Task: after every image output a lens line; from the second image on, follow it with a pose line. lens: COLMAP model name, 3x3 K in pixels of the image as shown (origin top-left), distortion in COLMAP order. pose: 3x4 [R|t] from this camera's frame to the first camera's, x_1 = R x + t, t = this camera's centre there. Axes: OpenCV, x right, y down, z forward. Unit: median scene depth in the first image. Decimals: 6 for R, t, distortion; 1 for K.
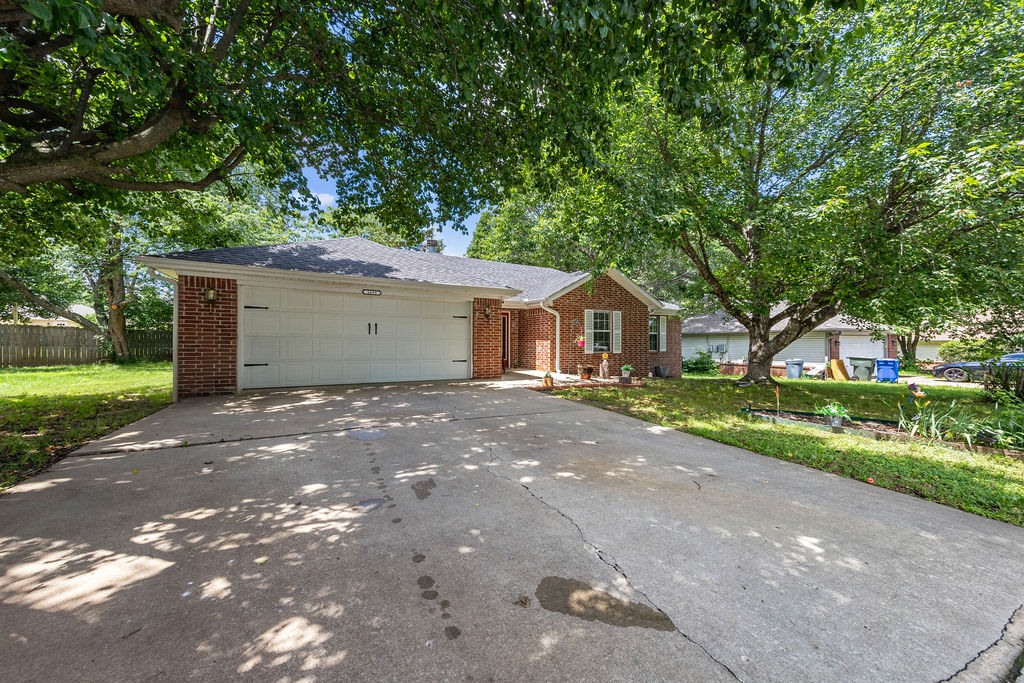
lens RADIAL K [[346.9, 0, 512.0], [0, 346.9, 341.5], [0, 0, 1]] dist [0.059351, 0.000033]
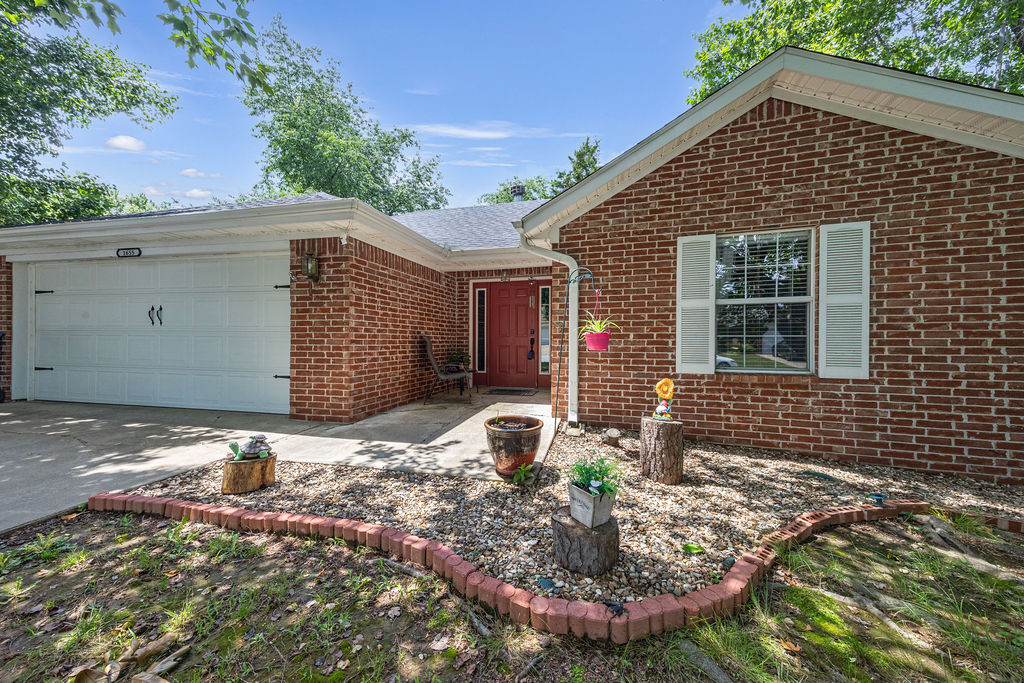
lens RADIAL K [[374.2, 0, 515.6], [0, 374.2, 345.9], [0, 0, 1]] dist [0.061550, -0.000126]
pose [[0.726059, 0.009489, -0.687567, 0.410489], [0.001914, 0.999873, 0.015821, 0.003969], [0.687629, -0.012803, 0.725949, 0.754622]]
